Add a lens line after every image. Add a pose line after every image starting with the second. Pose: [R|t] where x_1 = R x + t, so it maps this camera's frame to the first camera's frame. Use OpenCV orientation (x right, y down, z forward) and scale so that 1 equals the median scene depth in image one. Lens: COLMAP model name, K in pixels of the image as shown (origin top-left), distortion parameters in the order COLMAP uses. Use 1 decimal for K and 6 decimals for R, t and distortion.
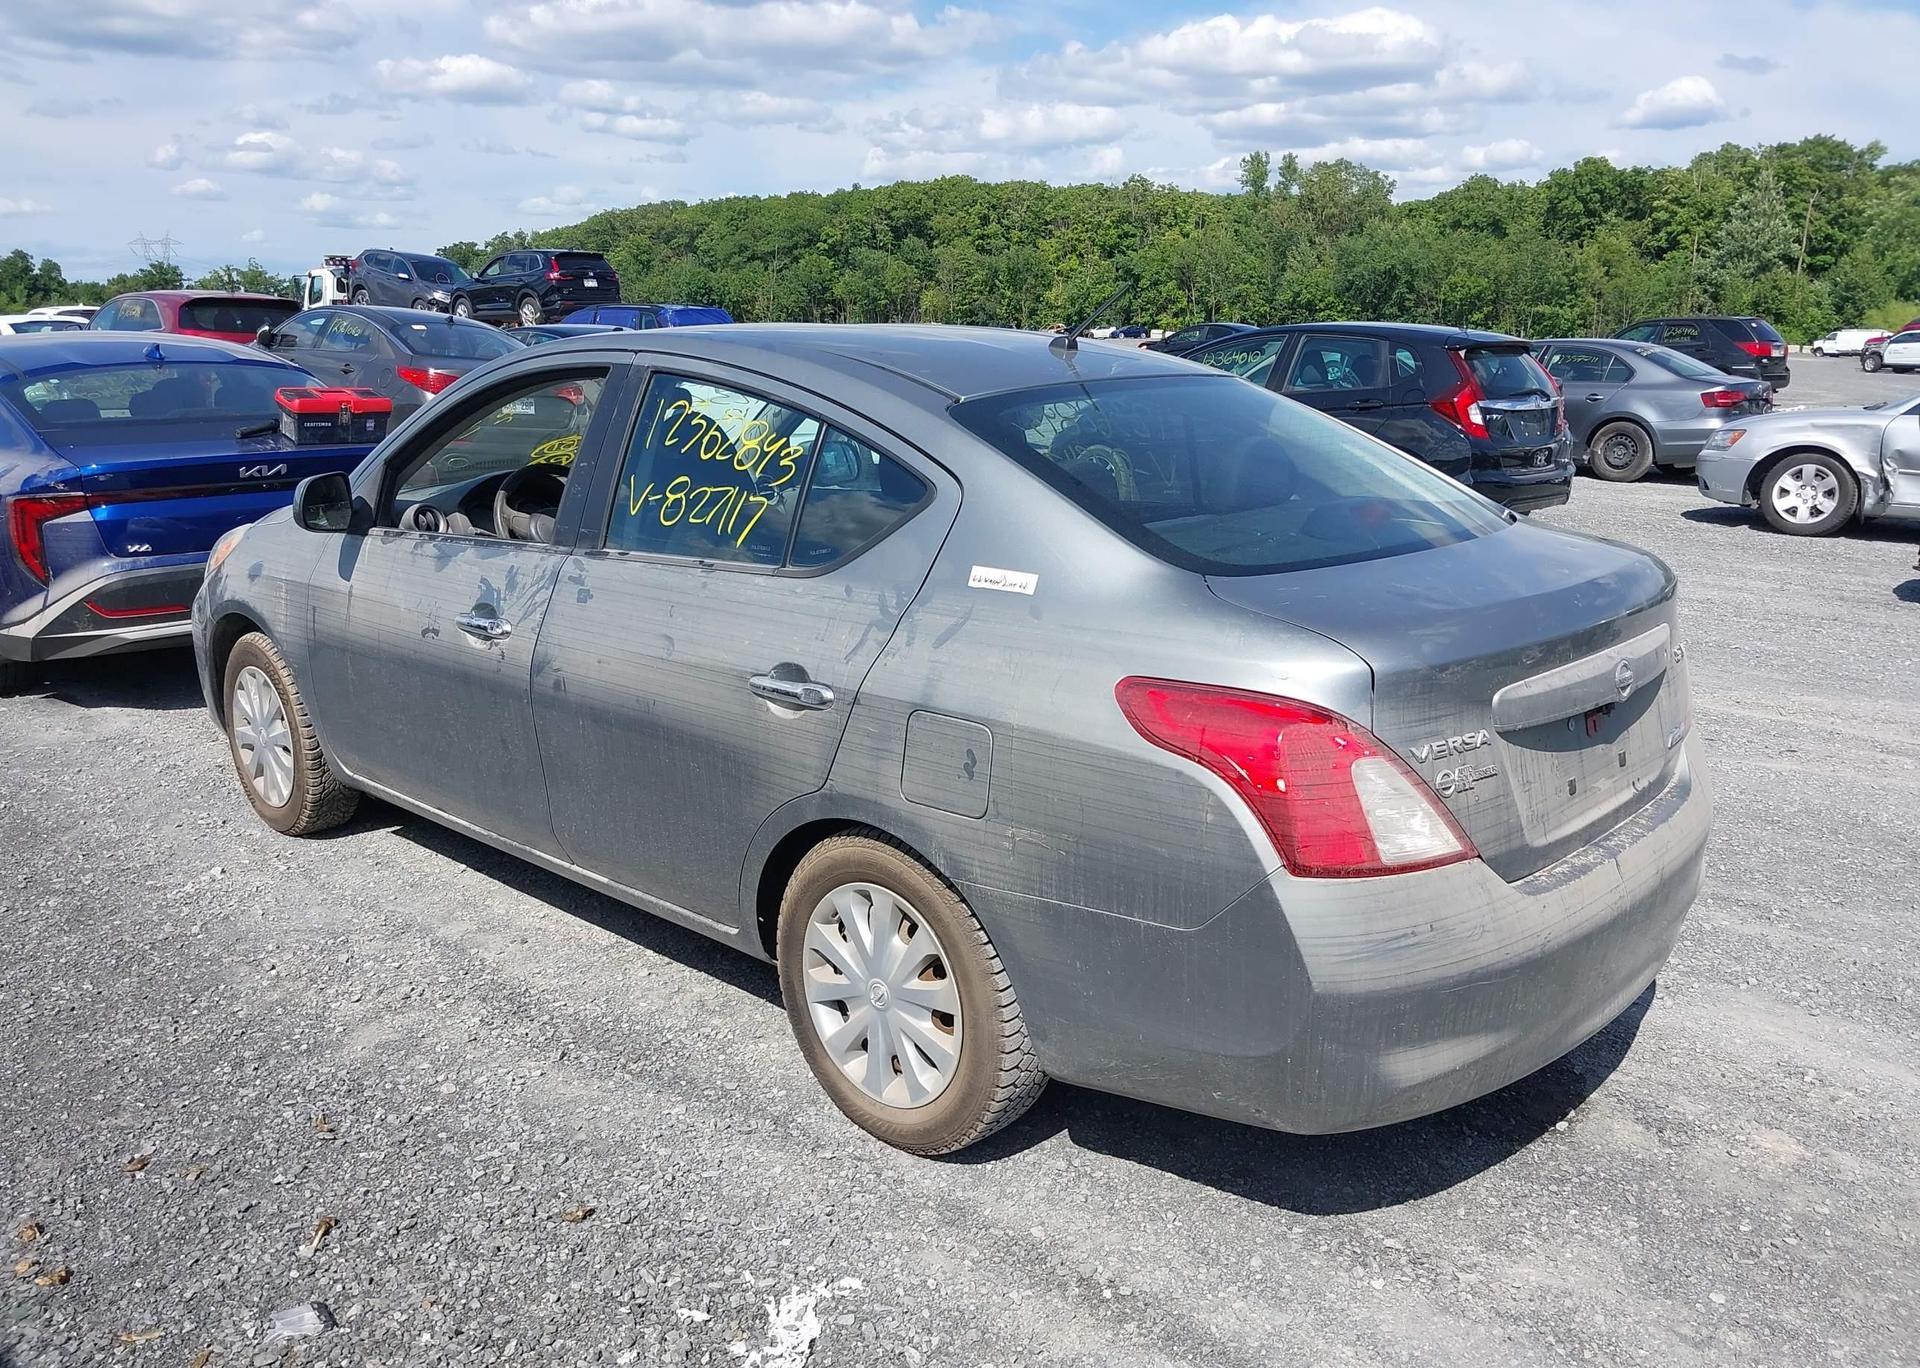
lens RADIAL K [[1550.3, 0, 996.7], [0, 1550.3, 657.9], [0, 0, 1]] dist [0.009036, -0.005688]
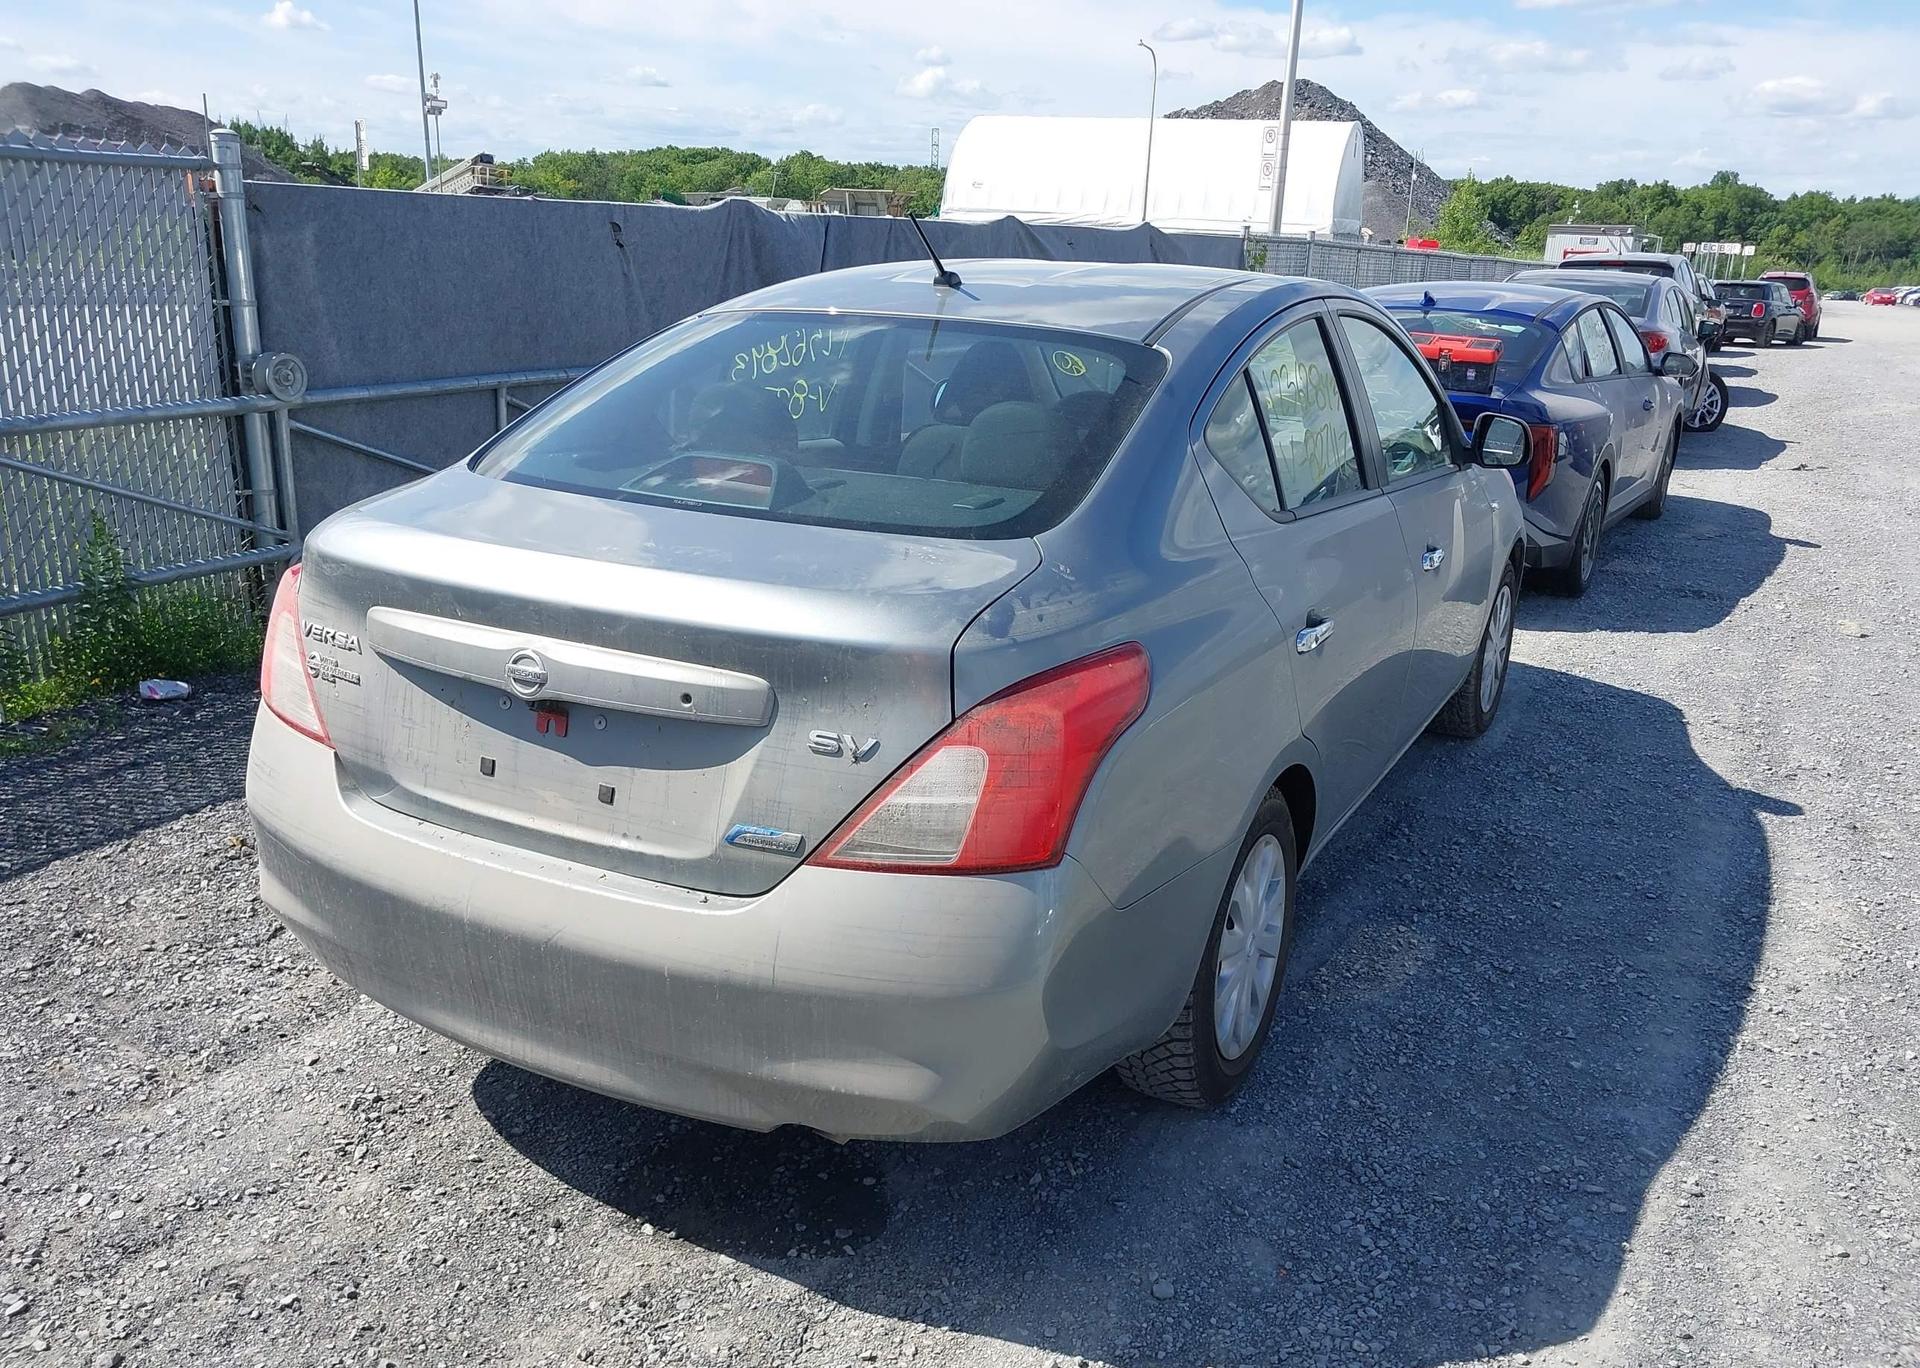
lens RADIAL K [[1544.2, 0, 990.2], [0, 1544.2, 685.7], [0, 0, 1]] dist [0.005657, 0.004012]
pose [[0.260065, 0.270984, -0.926787, 0.251693], [-0.239543, 0.947915, 0.209944, -0.043277], [0.935406, 0.167406, 0.311432, 0.198268]]
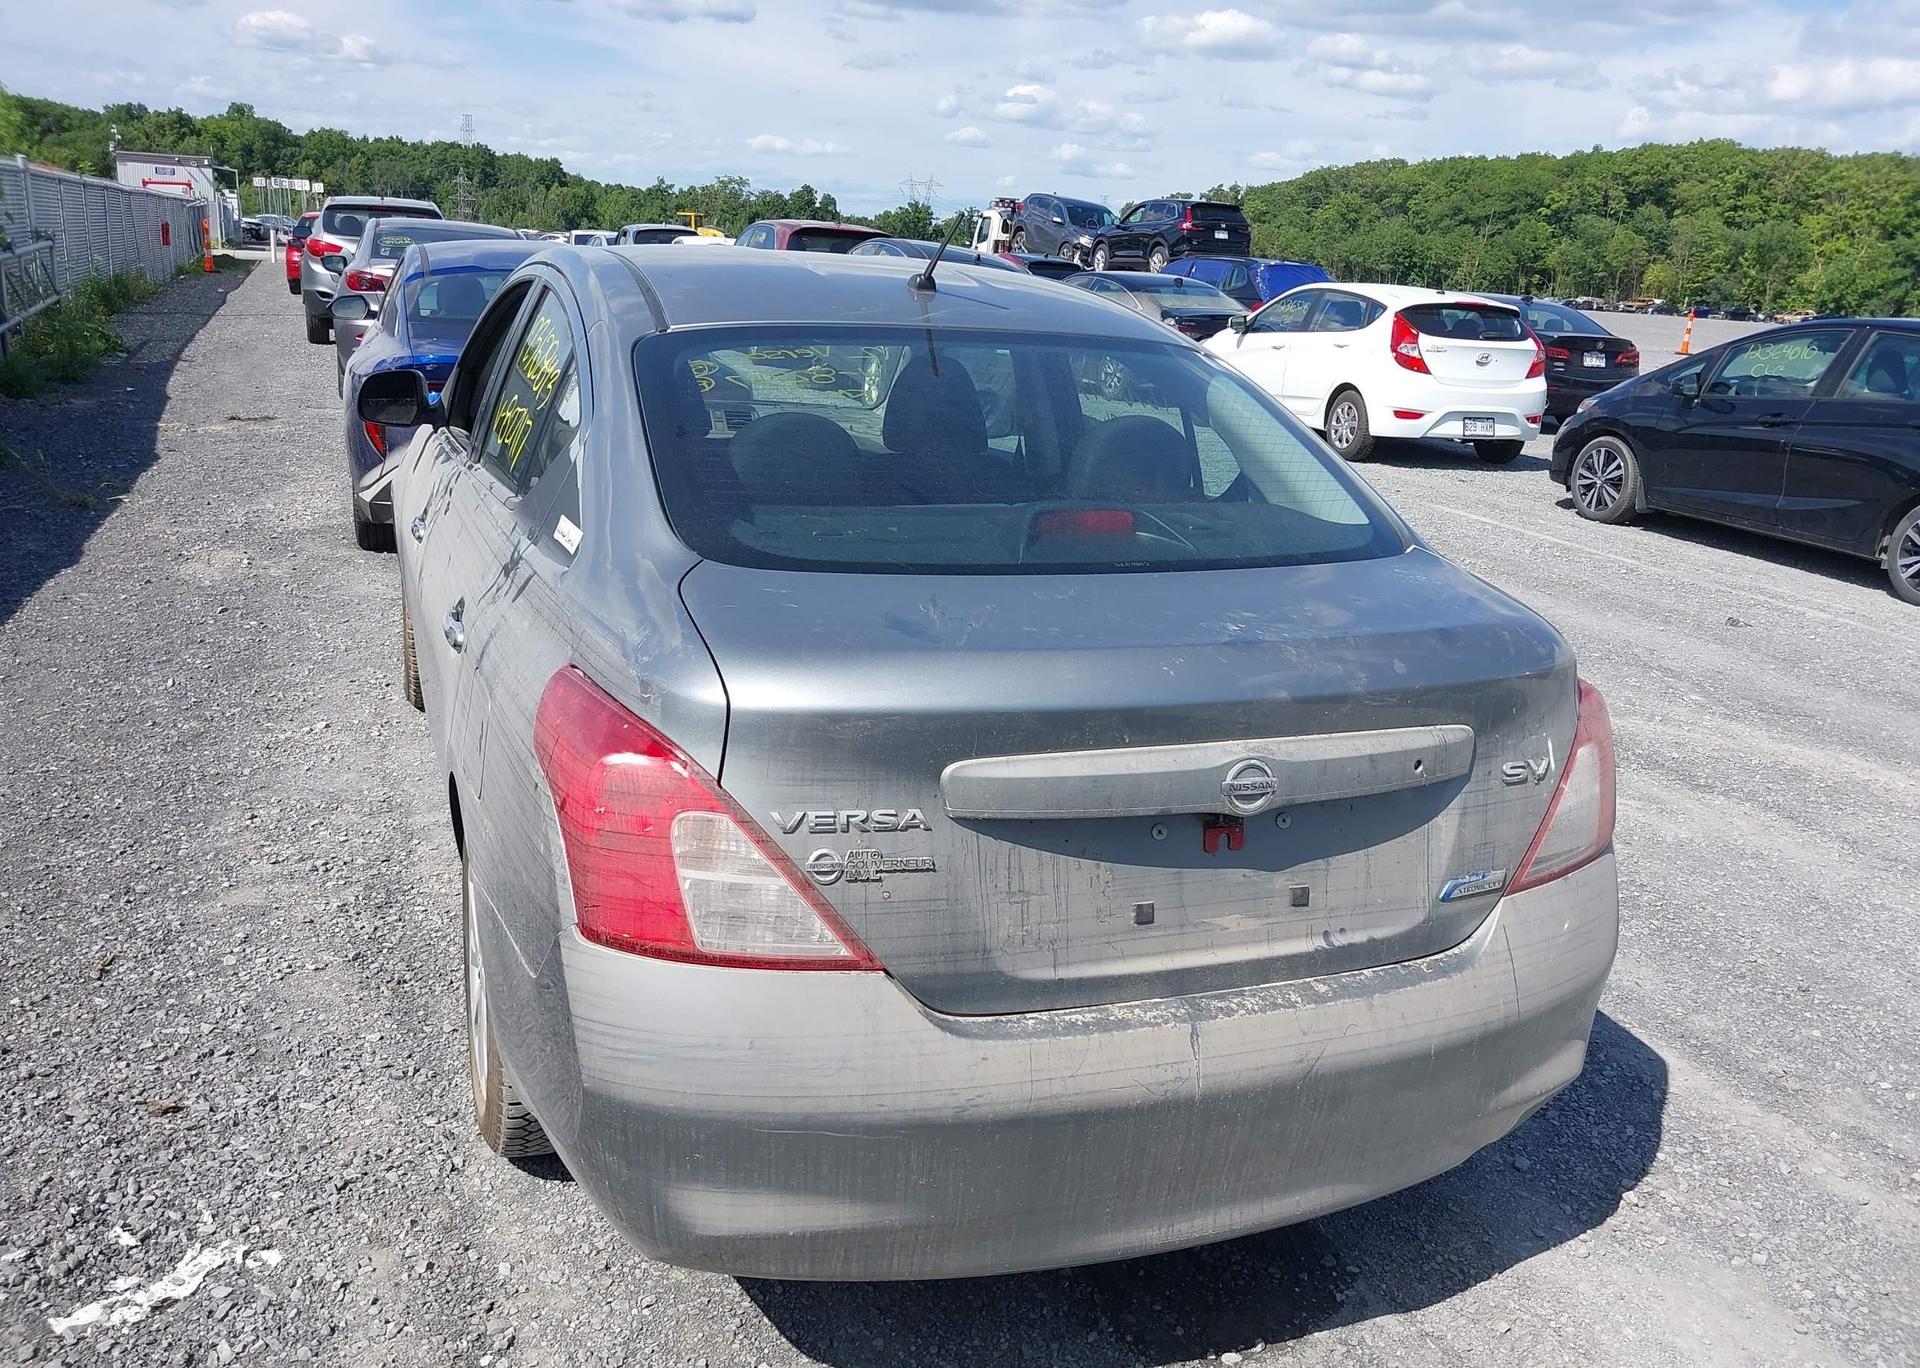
lens RADIAL K [[1518.0, 0, 970.3], [0, 1518.0, 693.2], [0, 0, 1]] dist [0.053016, -0.061145]
pose [[0.898902, 0.172130, -0.402922, 0.114109], [-0.151580, 0.984986, 0.082620, -0.013433], [0.411094, -0.013192, 0.911498, 0.063127]]
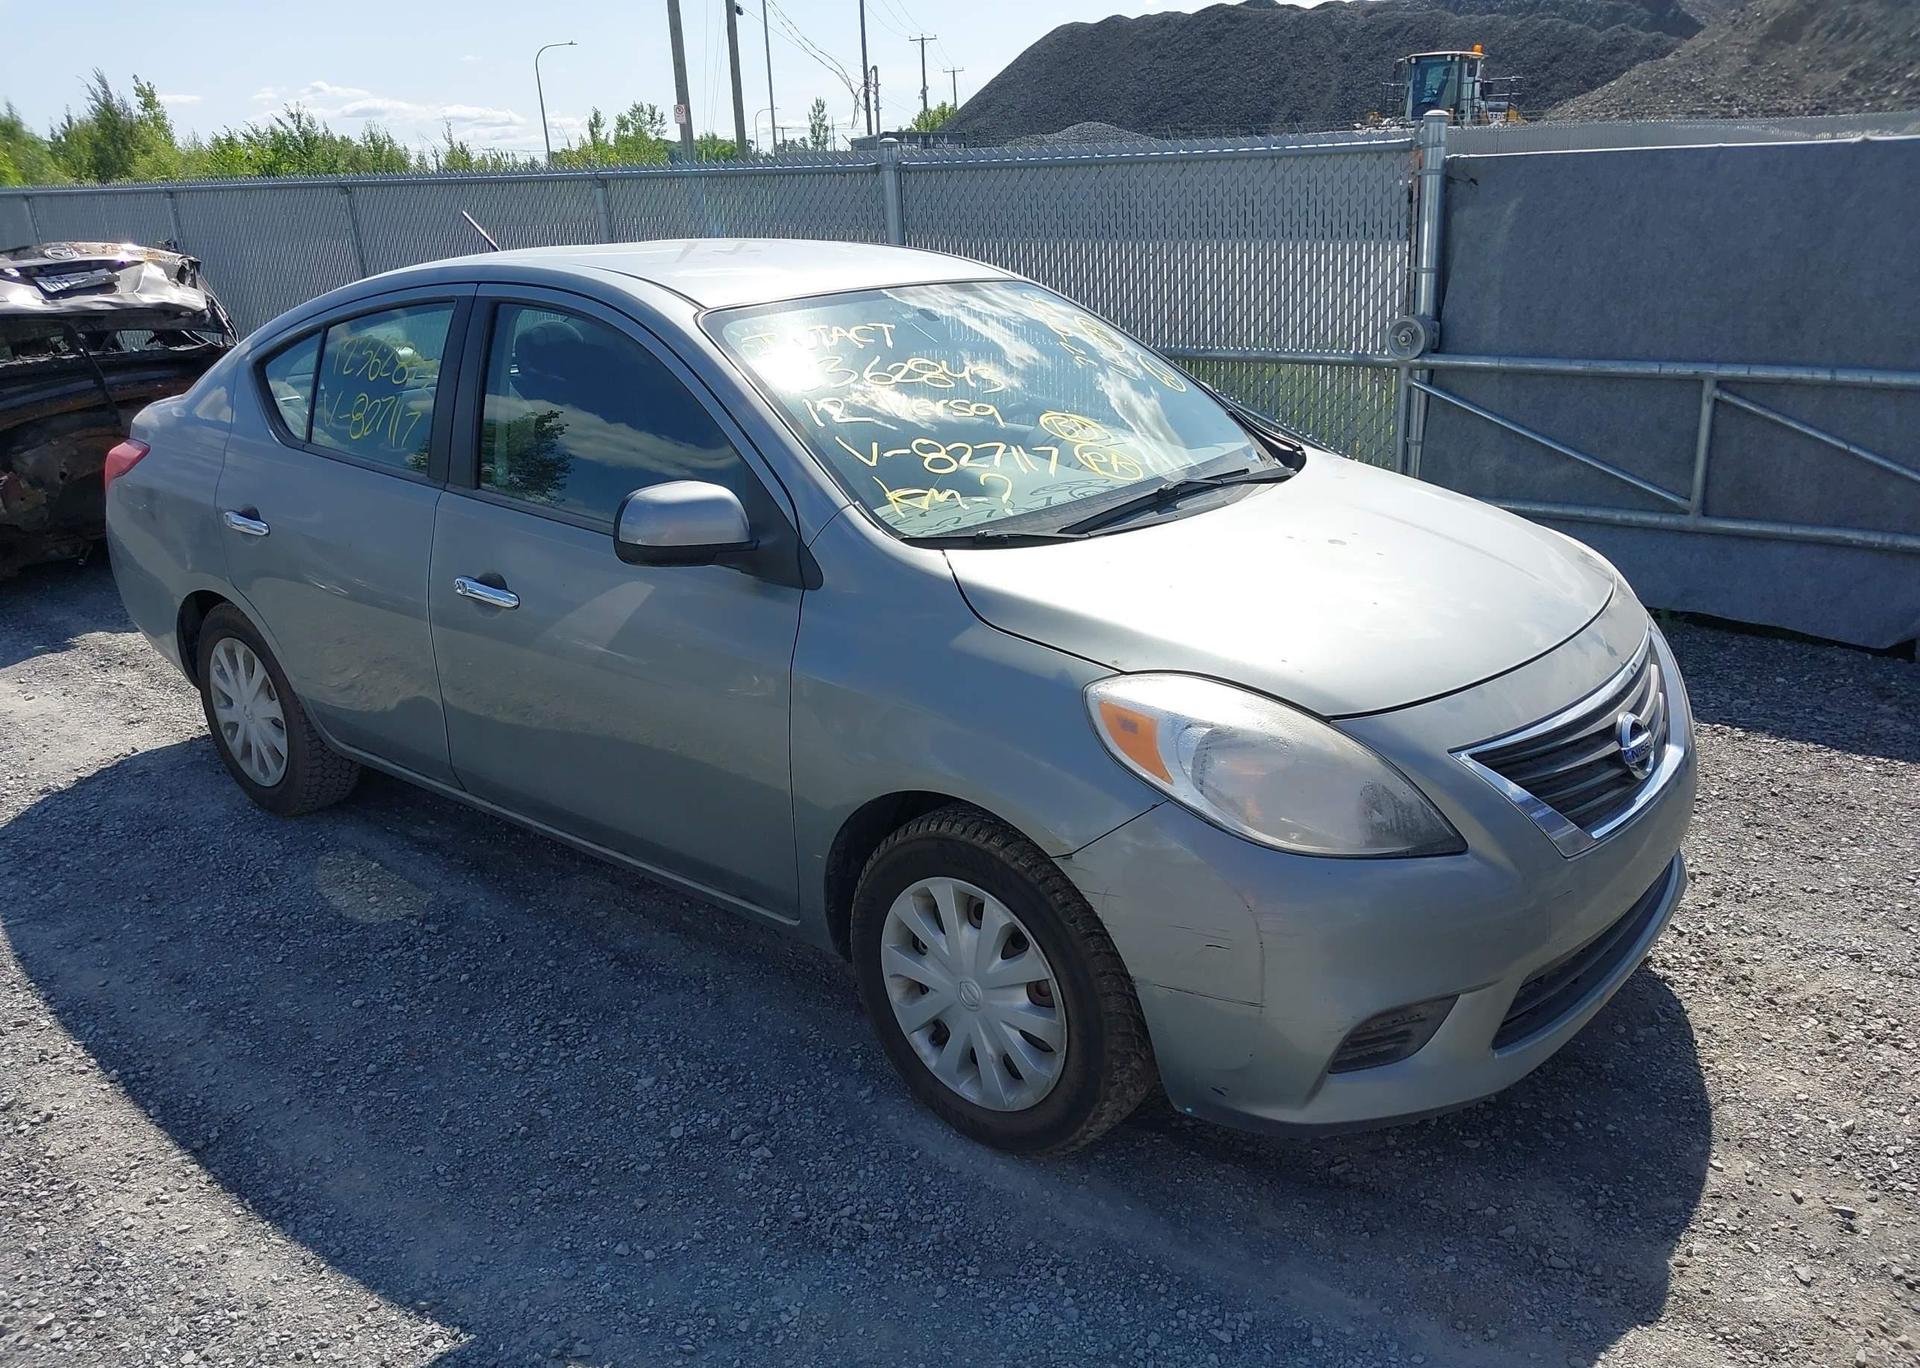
lens RADIAL K [[1522.7, 0, 960.0], [0, 1522.7, 684.0], [0, 0, 1]] dist [0.027817, -0.034201]
pose [[-0.998892, 0.038585, -0.026929, -0.071364], [0.019644, 0.862023, 0.506488, -0.135476], [0.042756, 0.505398, -0.861826, 0.585836]]
